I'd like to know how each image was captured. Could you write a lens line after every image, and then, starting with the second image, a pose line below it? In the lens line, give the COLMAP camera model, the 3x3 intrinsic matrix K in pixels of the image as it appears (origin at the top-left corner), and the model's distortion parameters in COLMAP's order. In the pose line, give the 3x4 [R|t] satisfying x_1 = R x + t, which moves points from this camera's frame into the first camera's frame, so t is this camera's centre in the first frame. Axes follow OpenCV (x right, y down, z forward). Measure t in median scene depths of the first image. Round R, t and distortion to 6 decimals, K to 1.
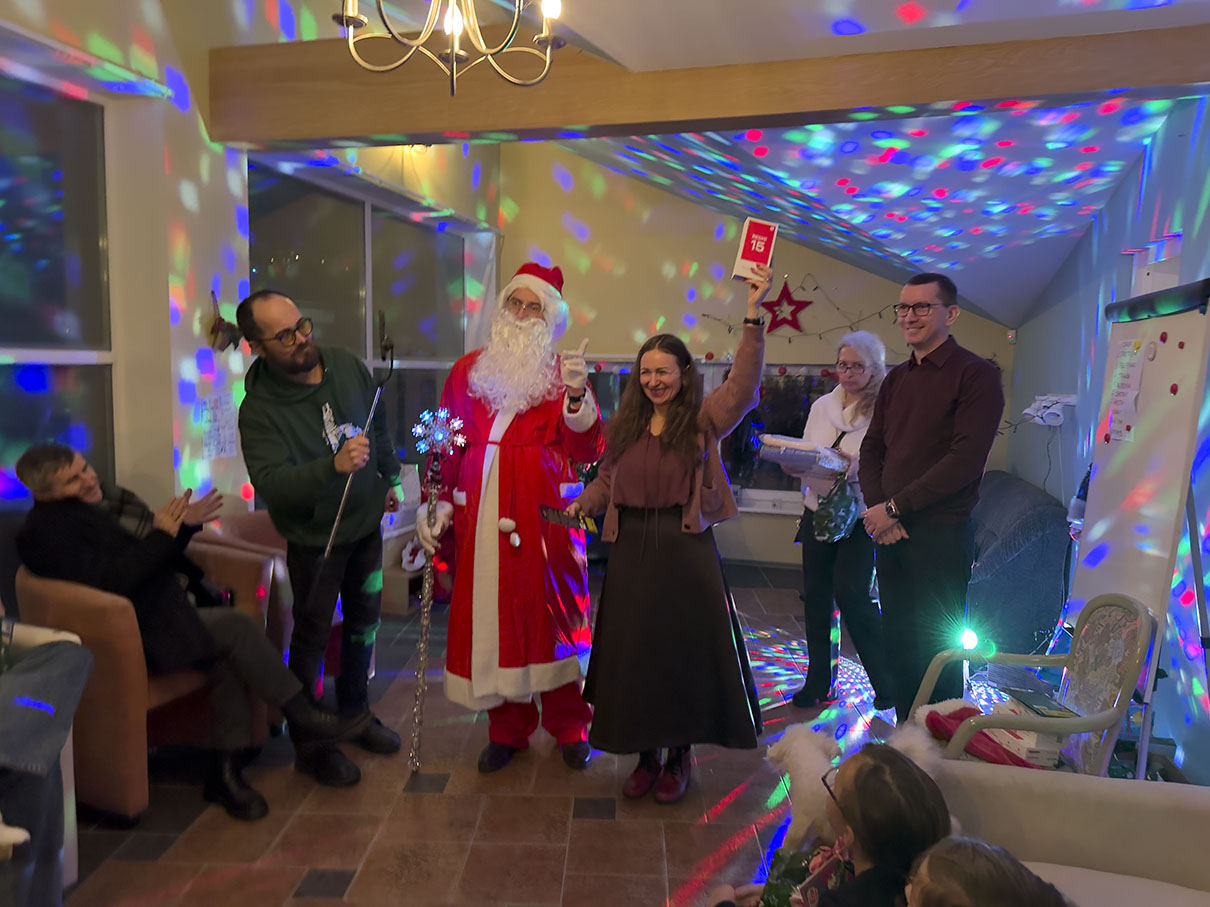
lens RADIAL K [[847.2, 0, 611.2], [0, 847.2, 432.5], [0, 0, 1]] dist [0.055551, 0.001163]
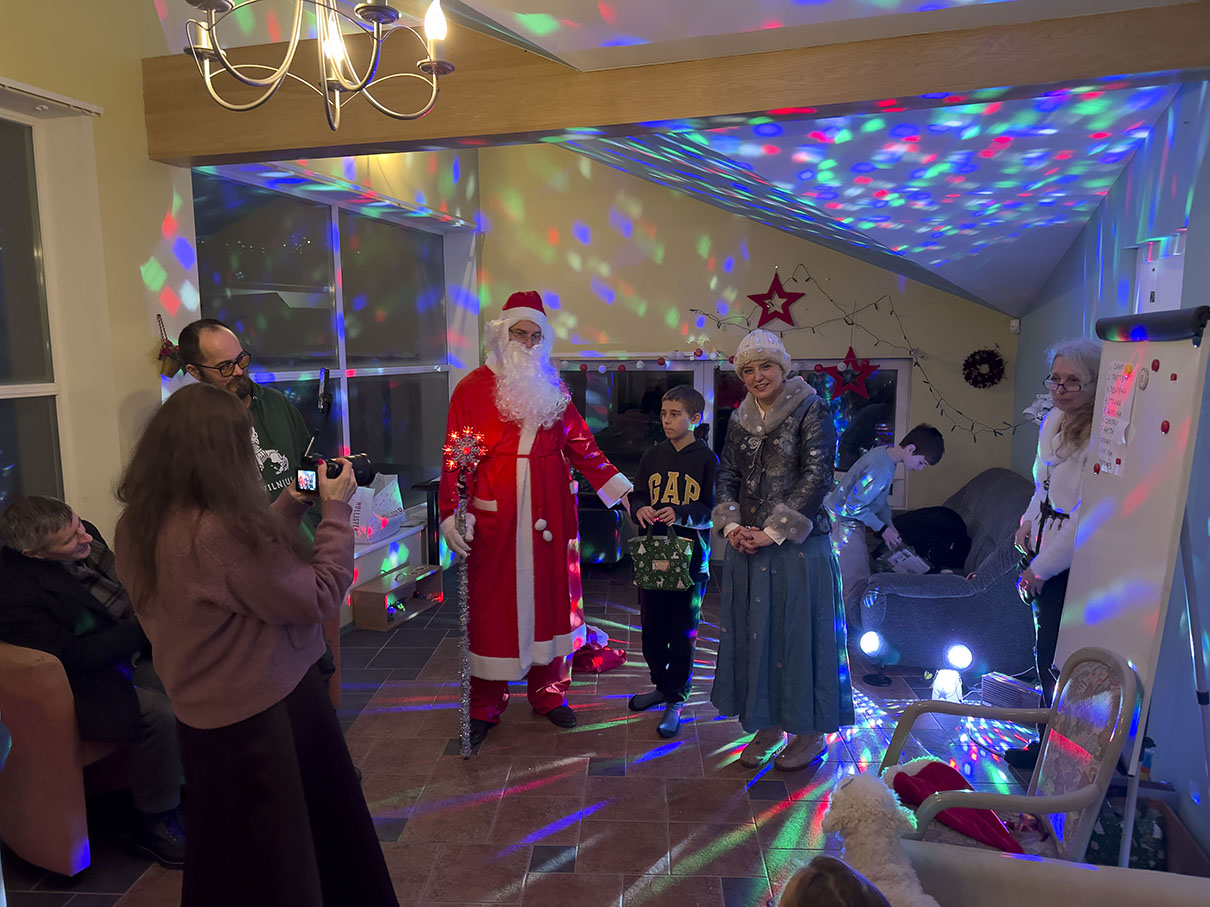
lens RADIAL K [[848.4, 0, 591.8], [0, 848.4, 450.7], [0, 0, 1]] dist [0.052155, -0.000476]
pose [[0.999086, -0.020717, -0.037378, 0.062793], [0.022370, 0.998766, 0.044344, -0.053472], [0.036413, -0.045140, 0.998317, 0.058437]]
